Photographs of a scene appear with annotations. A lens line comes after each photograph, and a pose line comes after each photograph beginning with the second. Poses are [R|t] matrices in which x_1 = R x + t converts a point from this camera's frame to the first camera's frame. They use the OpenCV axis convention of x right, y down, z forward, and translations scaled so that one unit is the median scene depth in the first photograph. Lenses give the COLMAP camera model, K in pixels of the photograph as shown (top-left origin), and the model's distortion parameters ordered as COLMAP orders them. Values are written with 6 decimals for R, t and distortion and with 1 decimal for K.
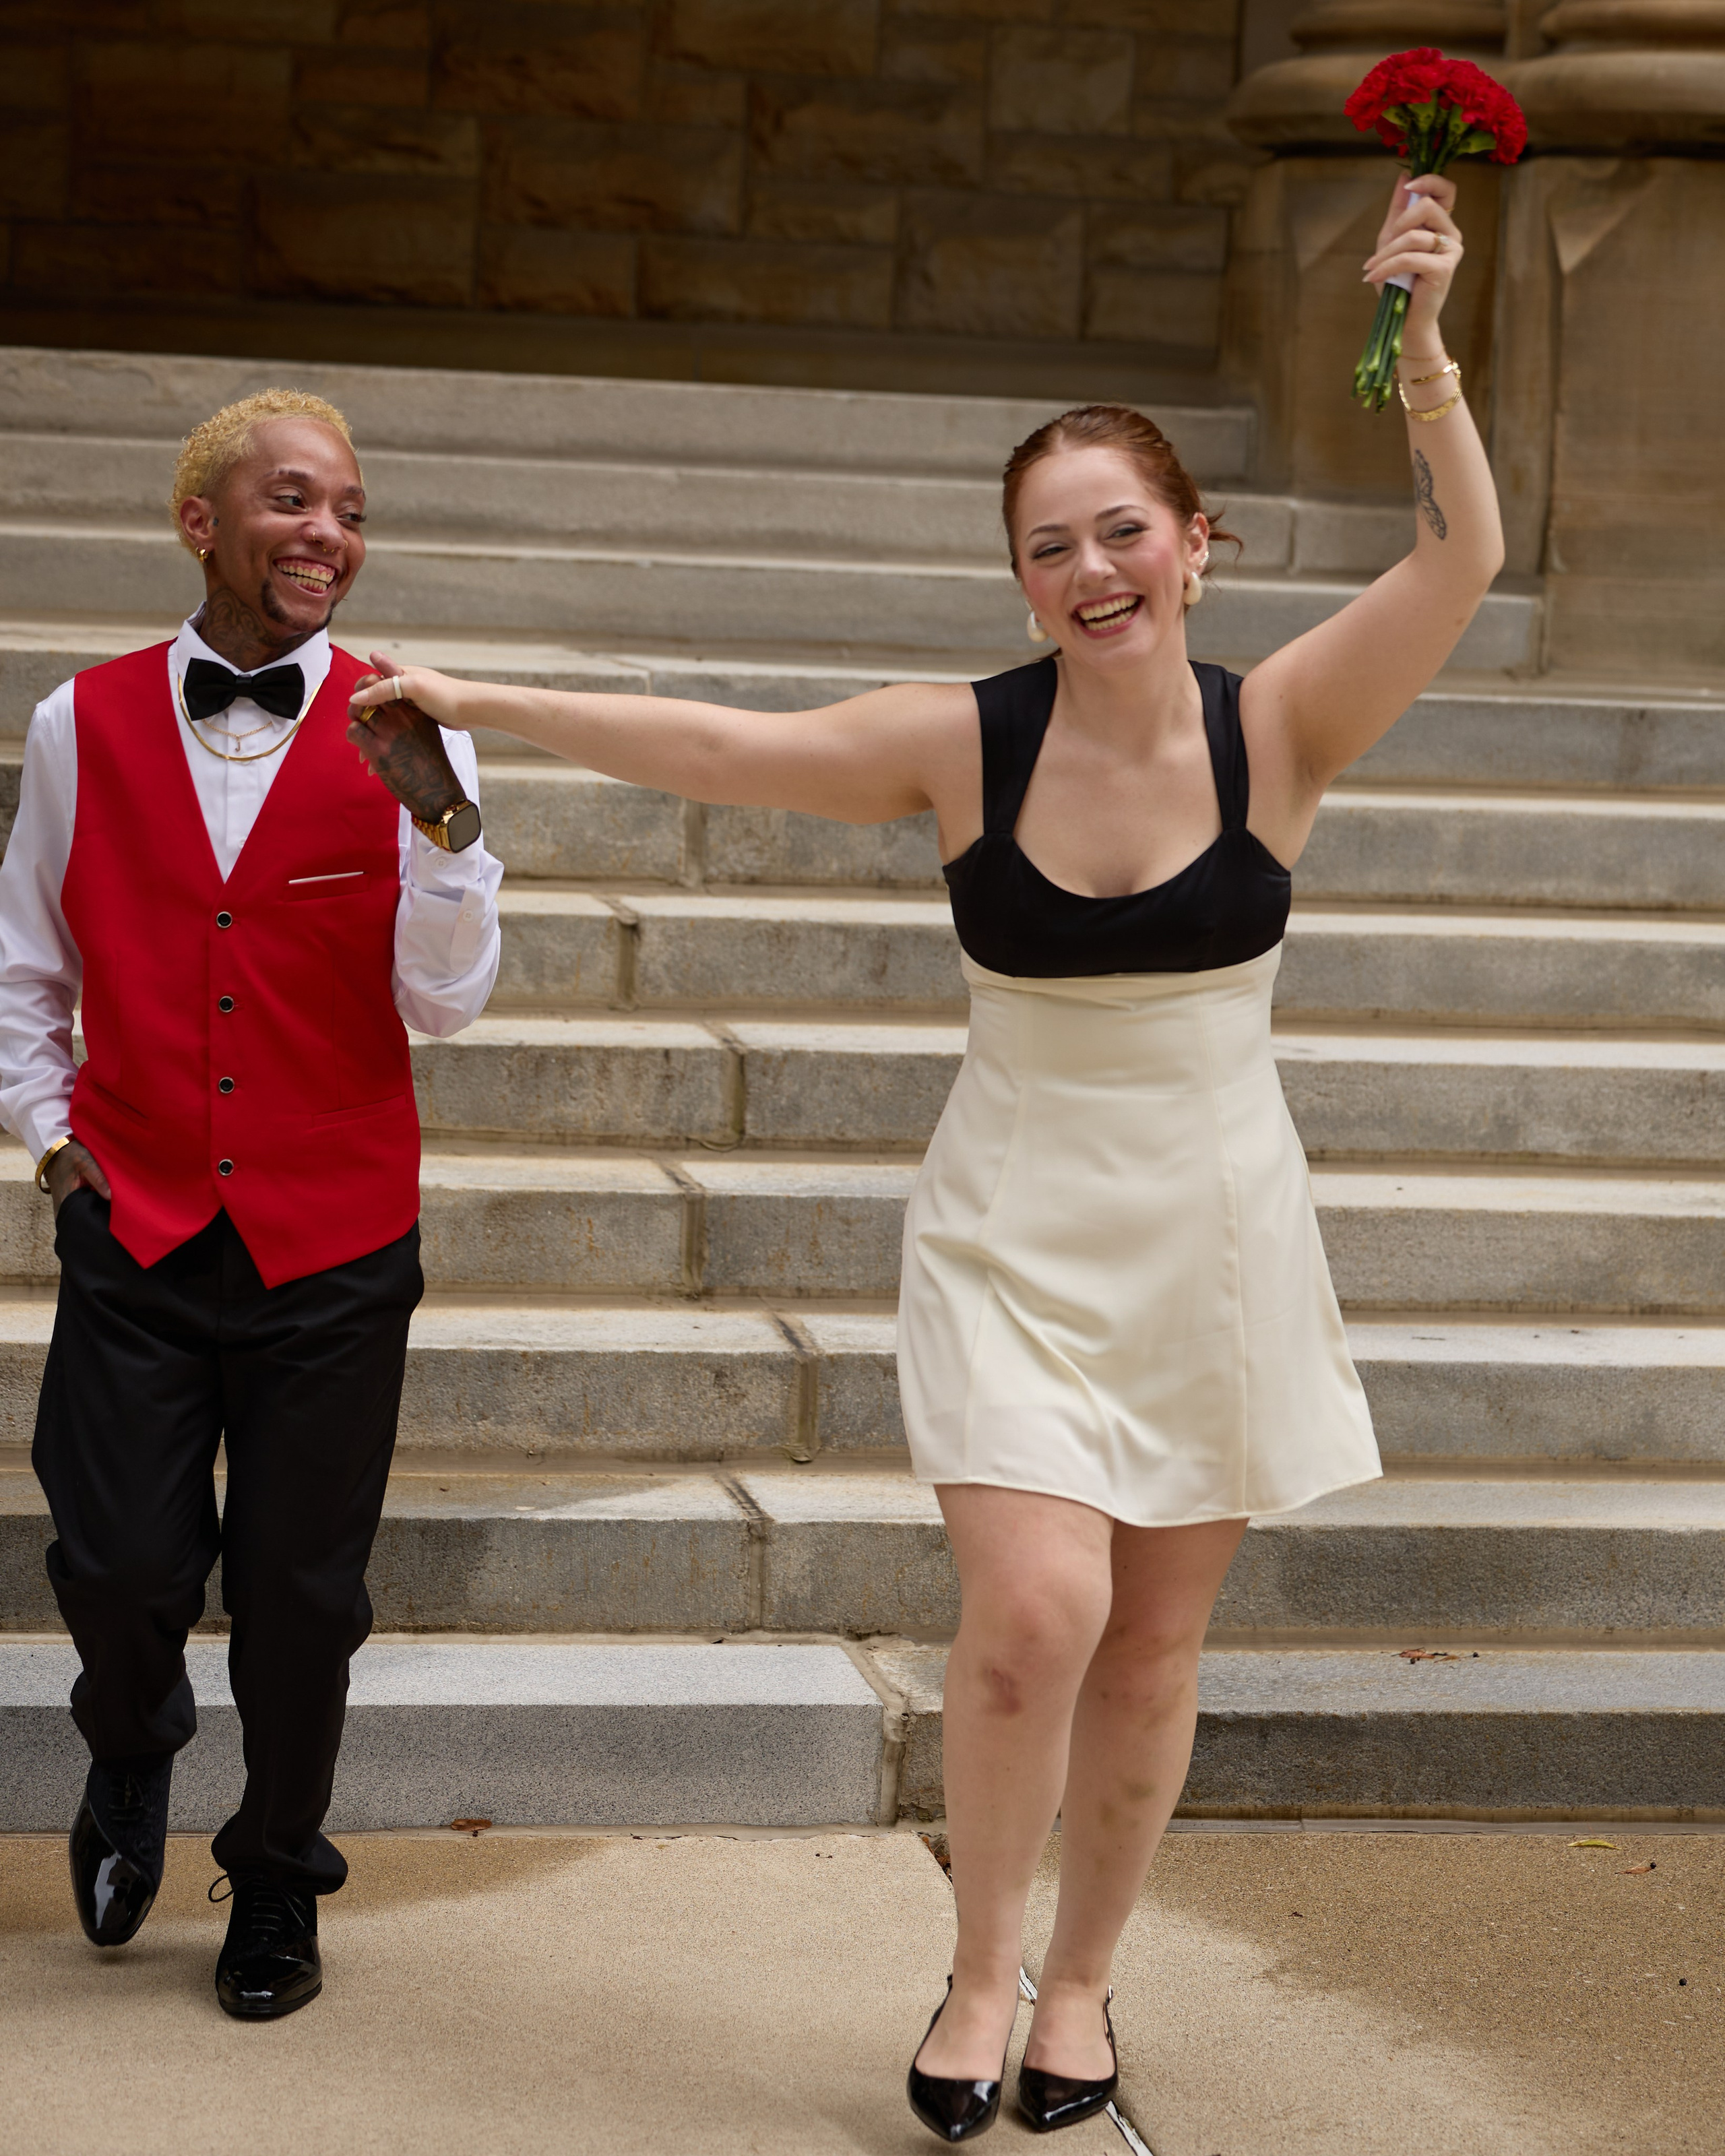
lens RADIAL K [[5764.2, 0, 933.1], [0, 5764.2, 1081.9], [0, 0, 1]] dist [0.001922, 0.386981]
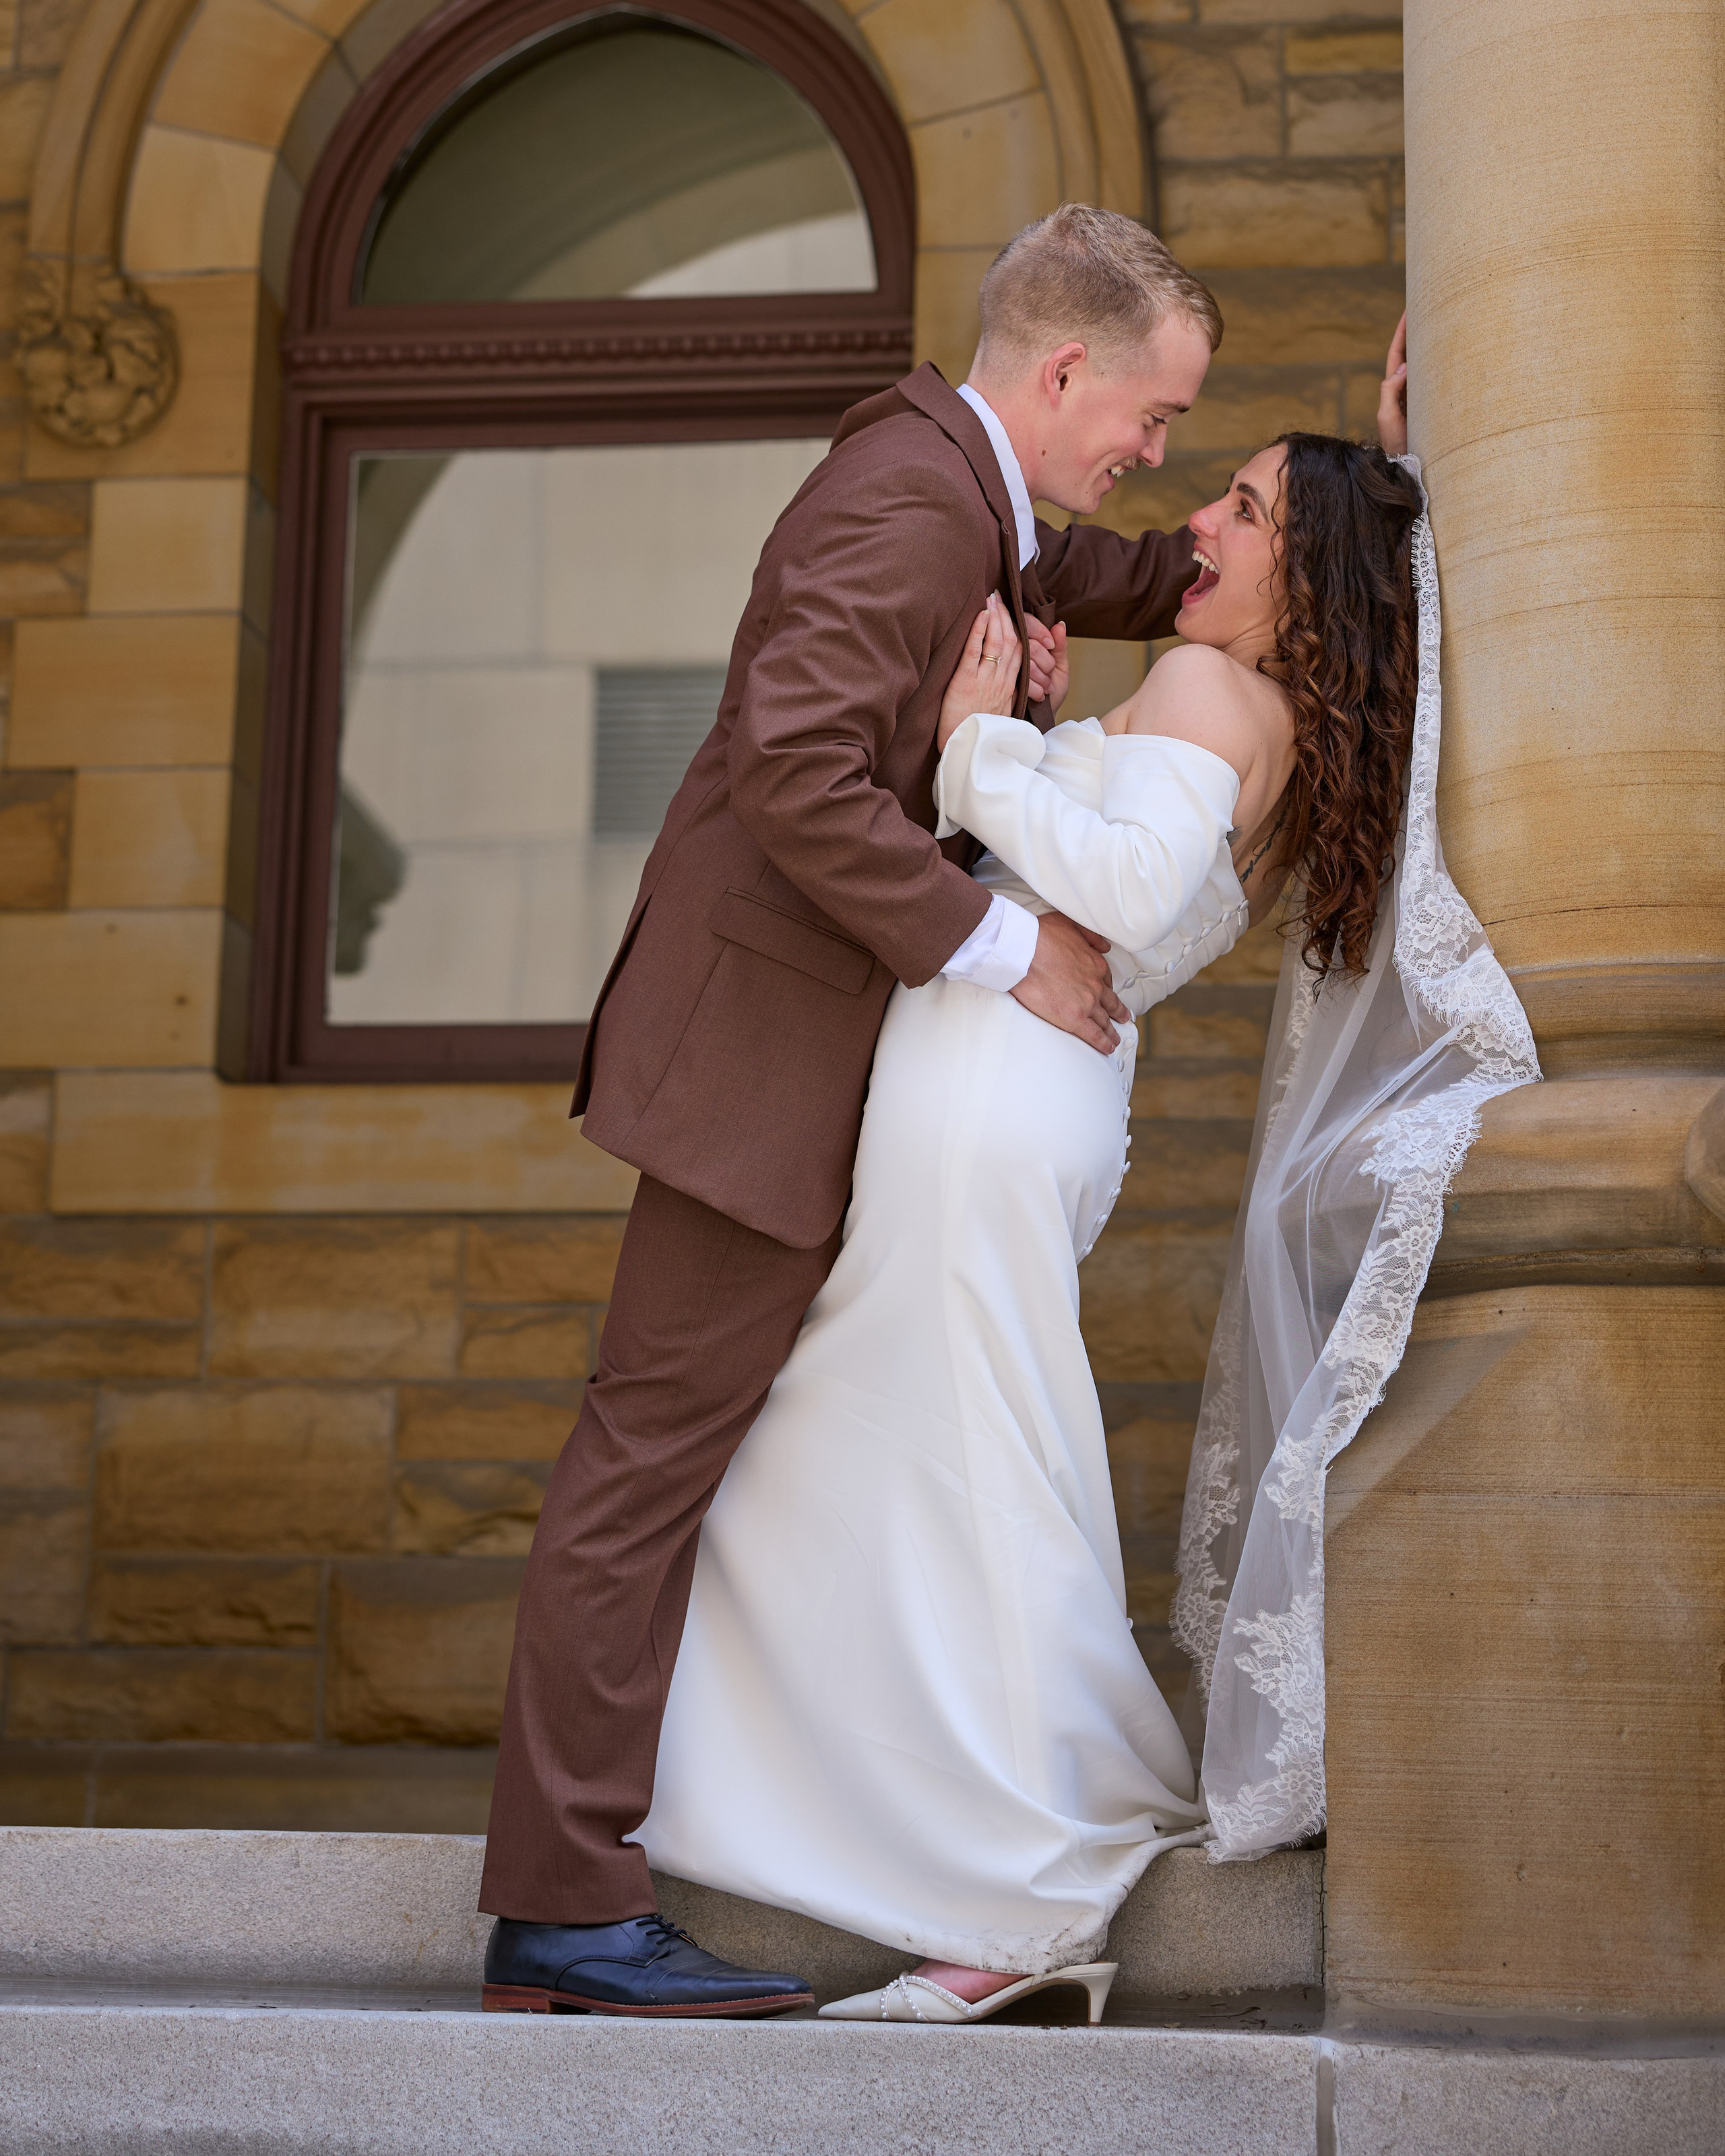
lens RADIAL K [[4521.0, 0, 848.3], [0, 4521.0, 837.2], [0, 0, 1]] dist [-0.013275, 0.149343]
pose [[0.952100, -0.099231, -0.289237, 0.176431], [-0.006465, 0.939138, -0.343479, -0.086478], [0.305717, 0.328897, 0.893512, 0.820950]]
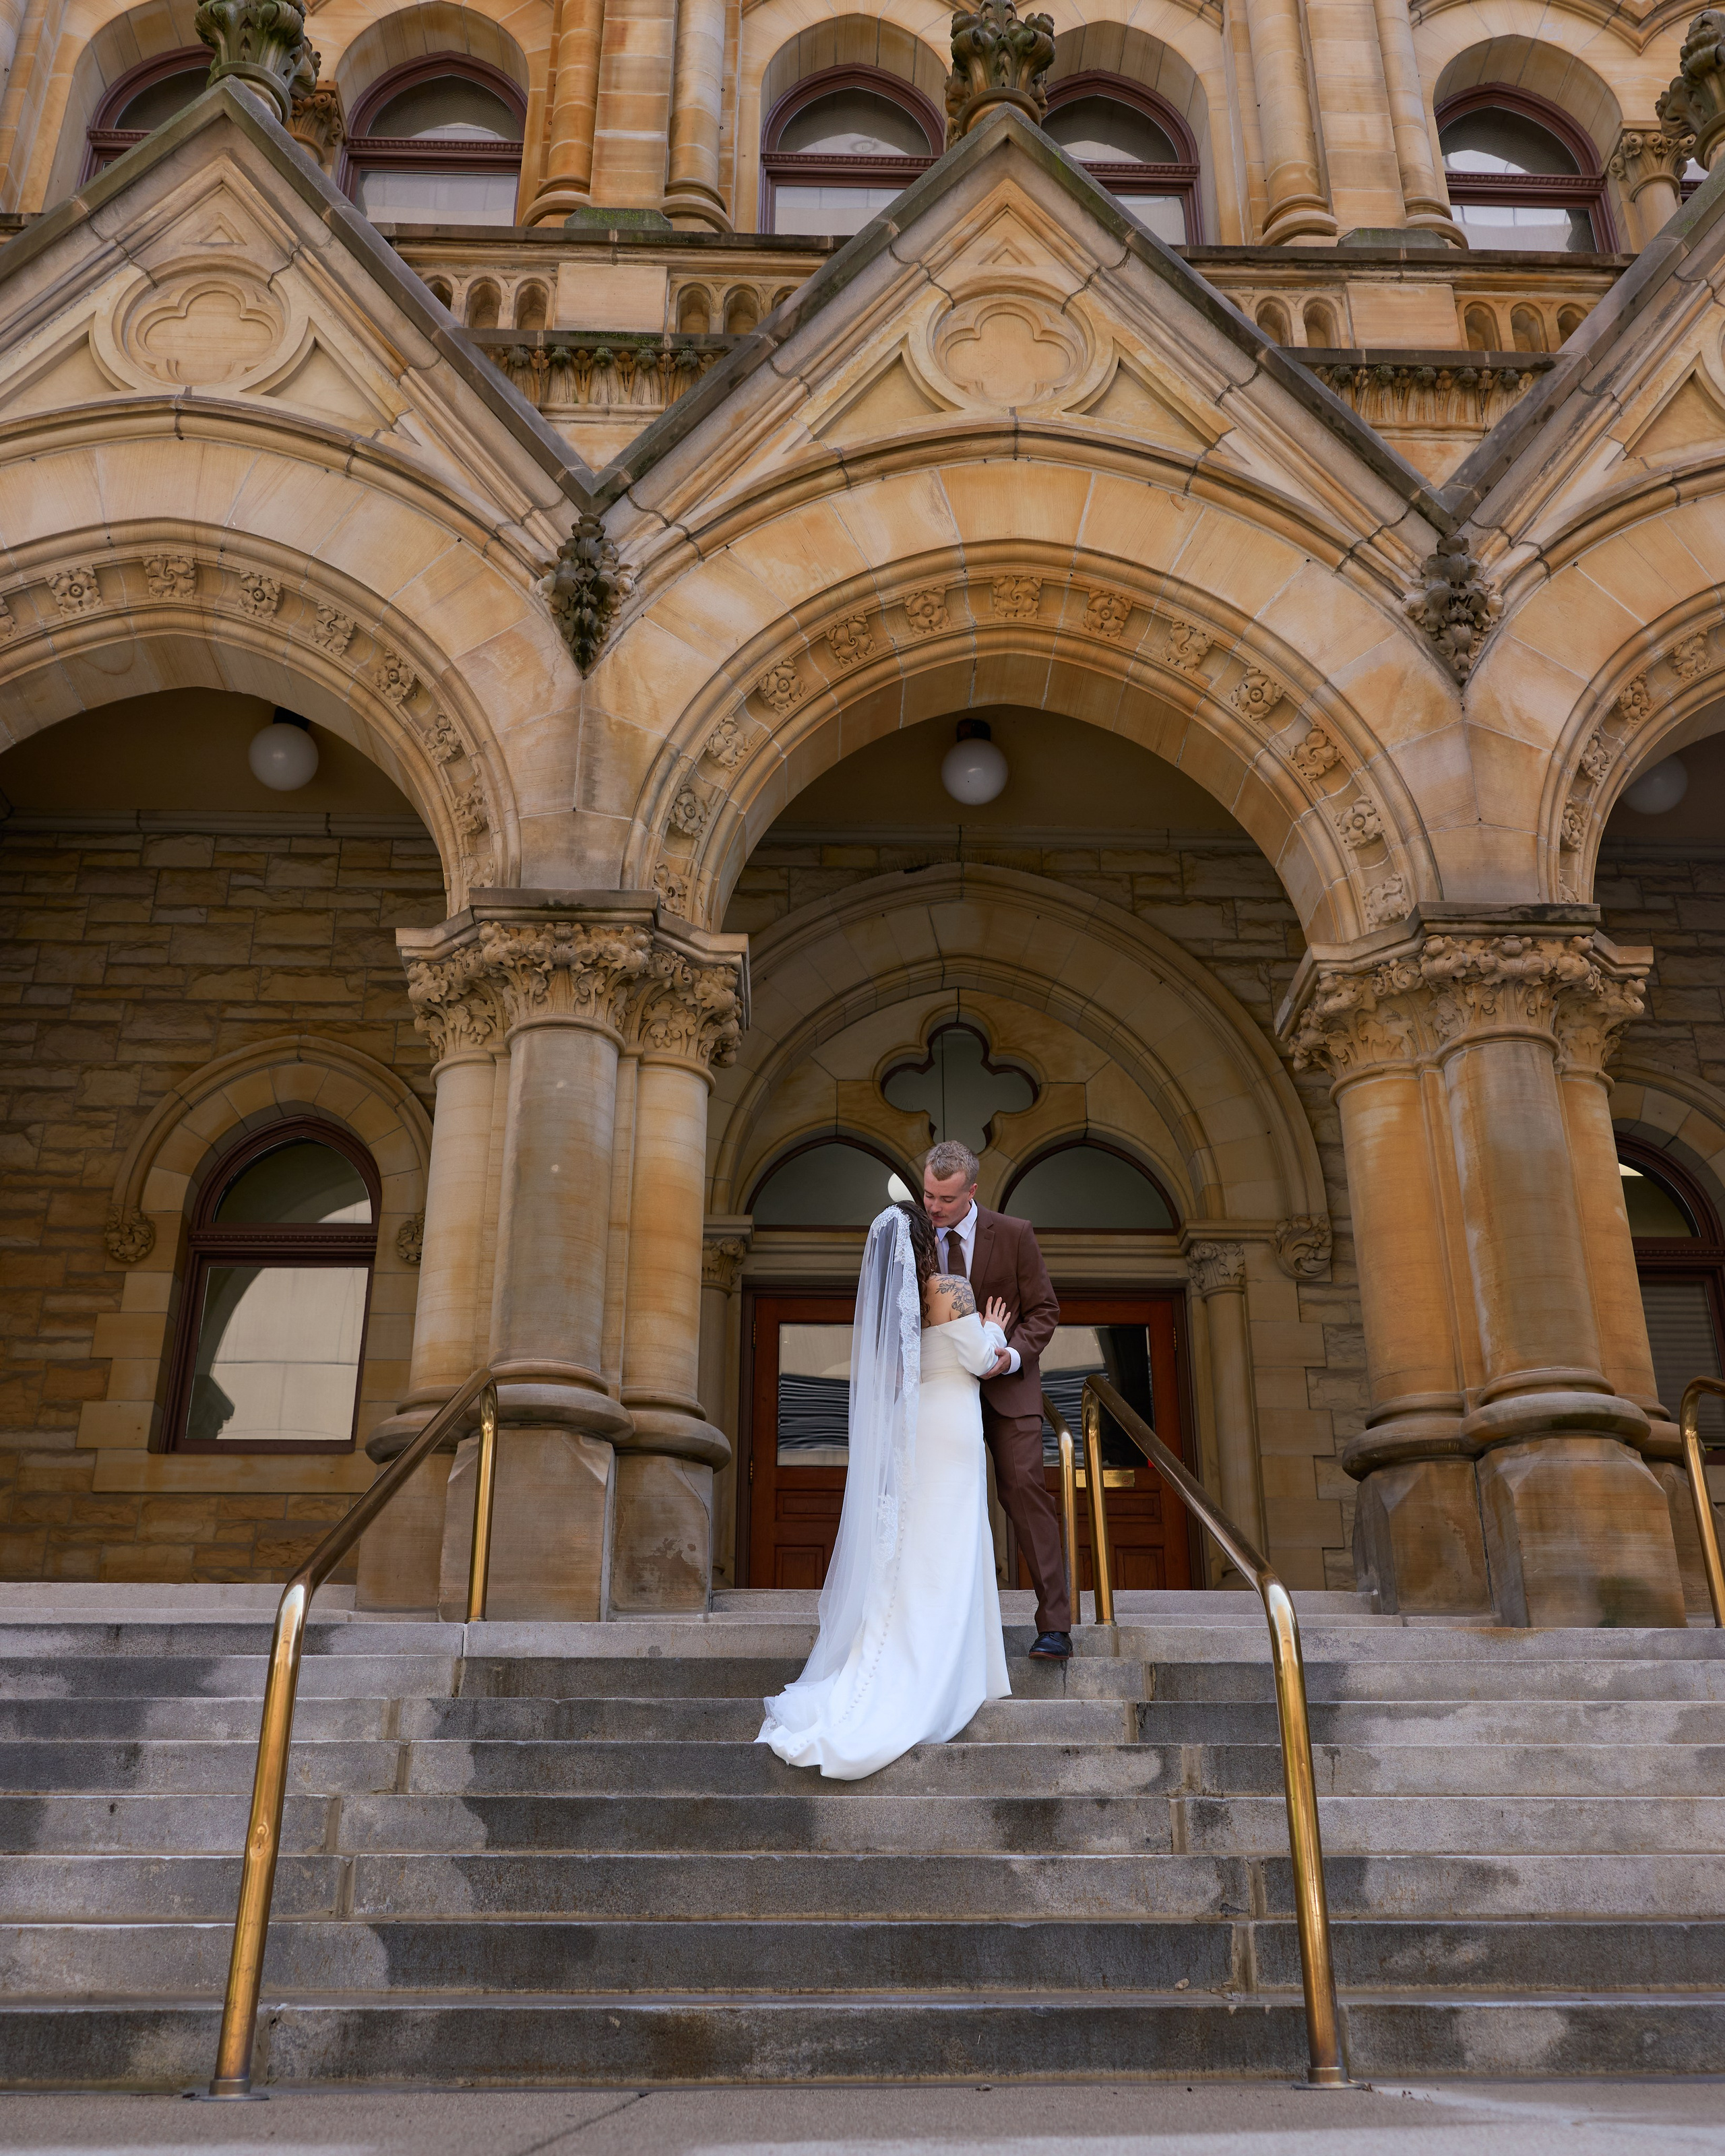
lens RADIAL K [[2068.6, 0, 858.3], [0, 2068.6, 1059.8], [0, 0, 1]] dist [-0.000073, -0.001211]
pose [[0.987875, -0.103516, -0.115705, 0.454402], [0.029790, 0.857812, -0.513100, 0.154913], [0.152367, 0.503432, 0.850494, 0.356210]]
